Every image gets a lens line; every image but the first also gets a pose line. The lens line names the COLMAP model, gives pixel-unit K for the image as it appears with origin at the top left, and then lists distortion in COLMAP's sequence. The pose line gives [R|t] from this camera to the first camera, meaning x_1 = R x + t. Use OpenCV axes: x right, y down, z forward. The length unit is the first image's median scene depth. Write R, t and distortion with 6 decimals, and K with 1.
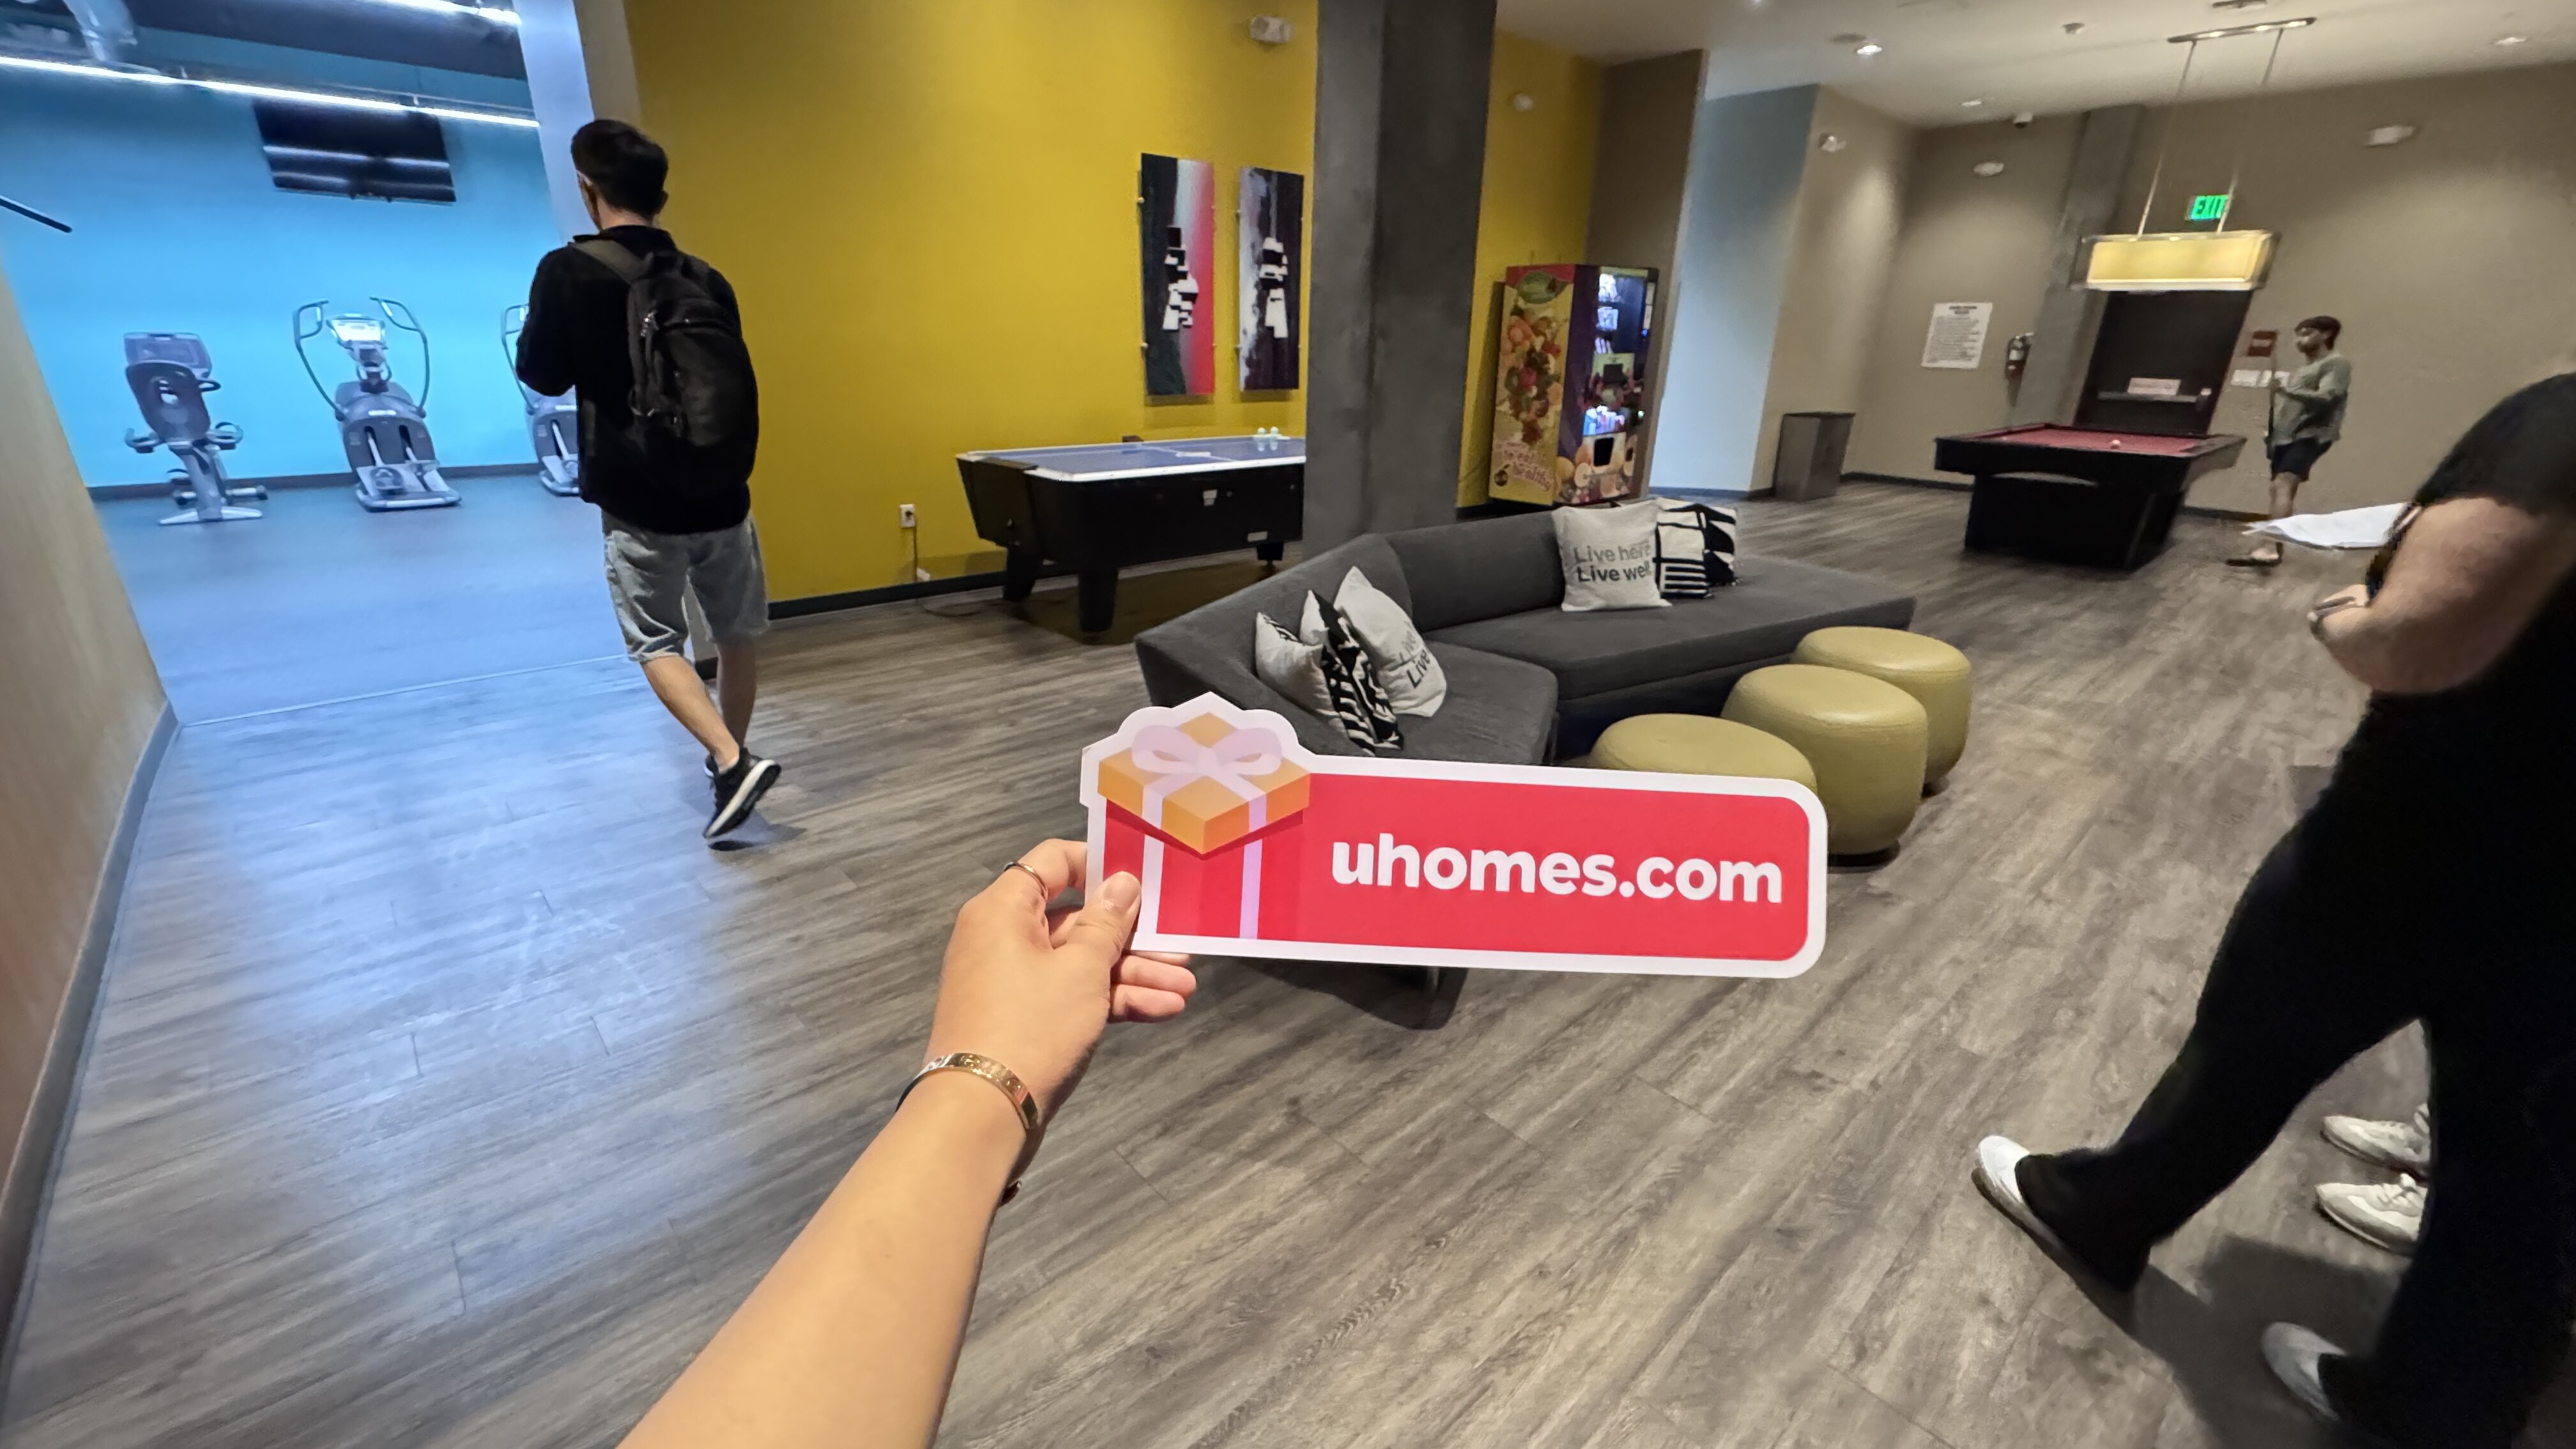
lens RADIAL K [[1034.8, 0, 1296.0], [0, 1034.8, 723.4], [0, 0, 1]] dist [-0.003122, 0.000100]
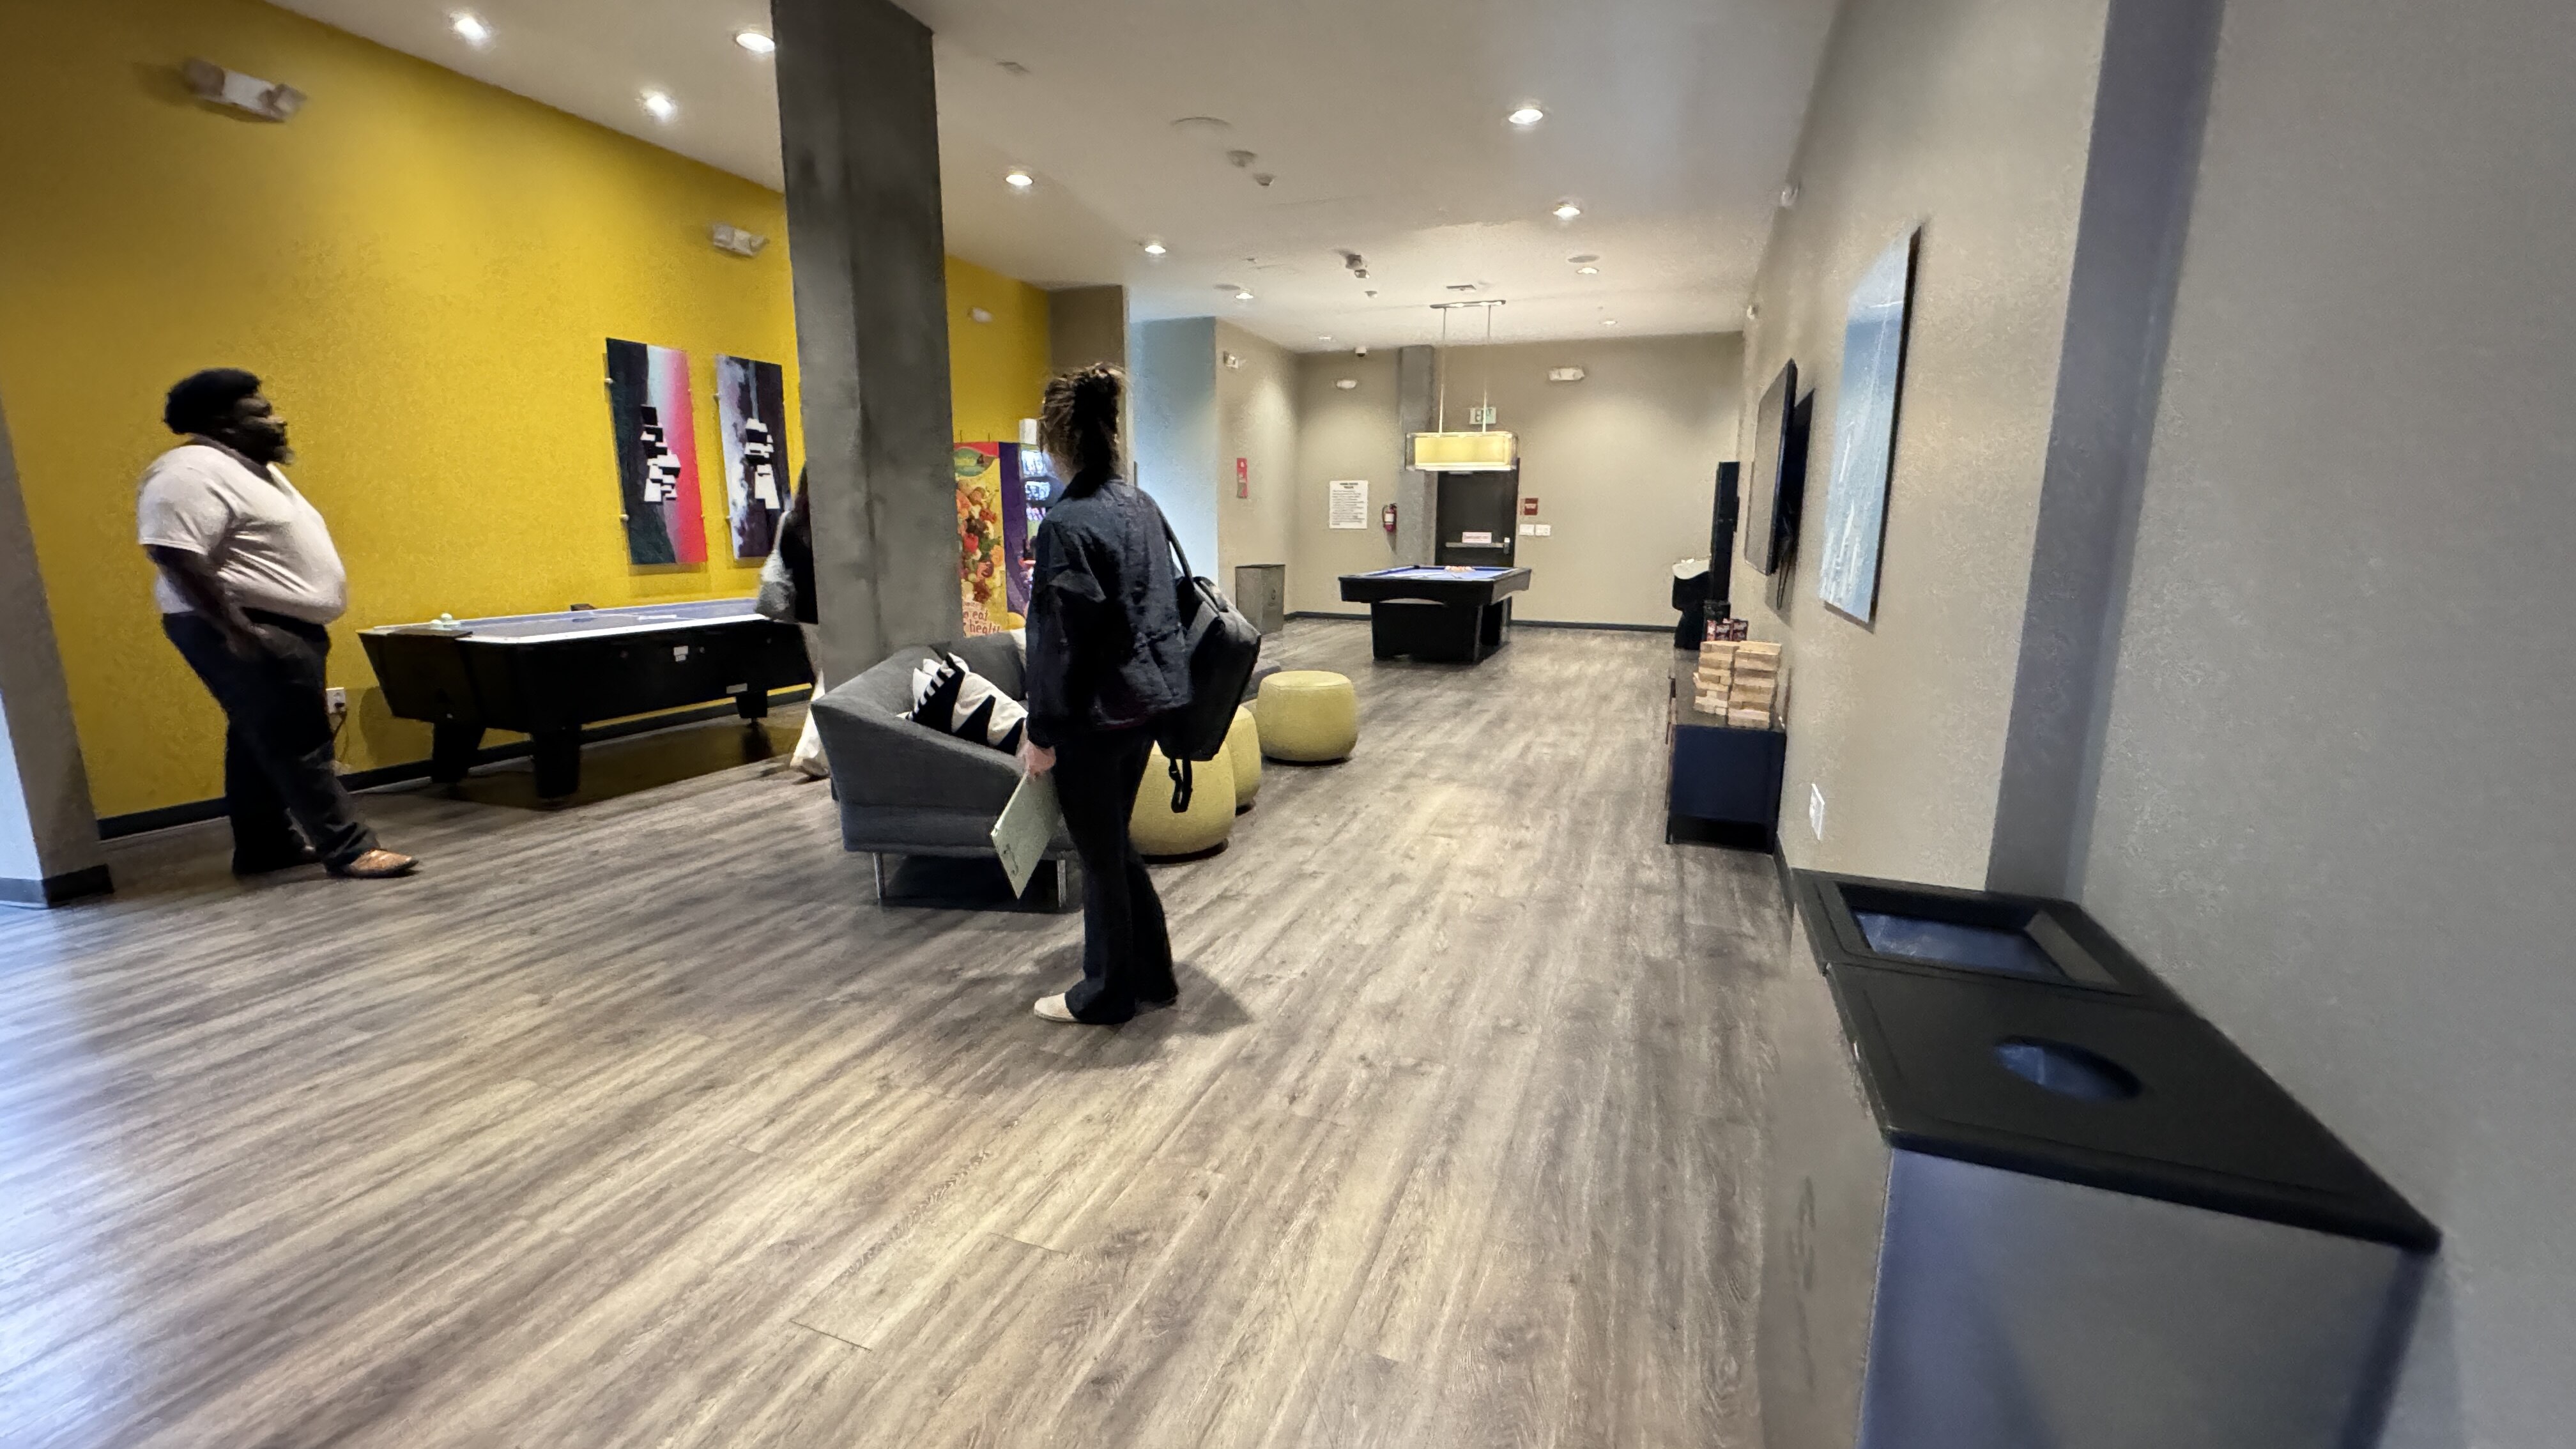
lens RADIAL K [[1025.0, 0, 1288.0], [0, 1025.0, 724.5], [0, 0, 1]] dist [-0.001459, 0.000128]
pose [[0.897135, -0.101215, 0.430004, -0.024645], [0.167052, 0.978846, -0.118125, 0.085711], [-0.408952, 0.177807, 0.895066, -0.176958]]
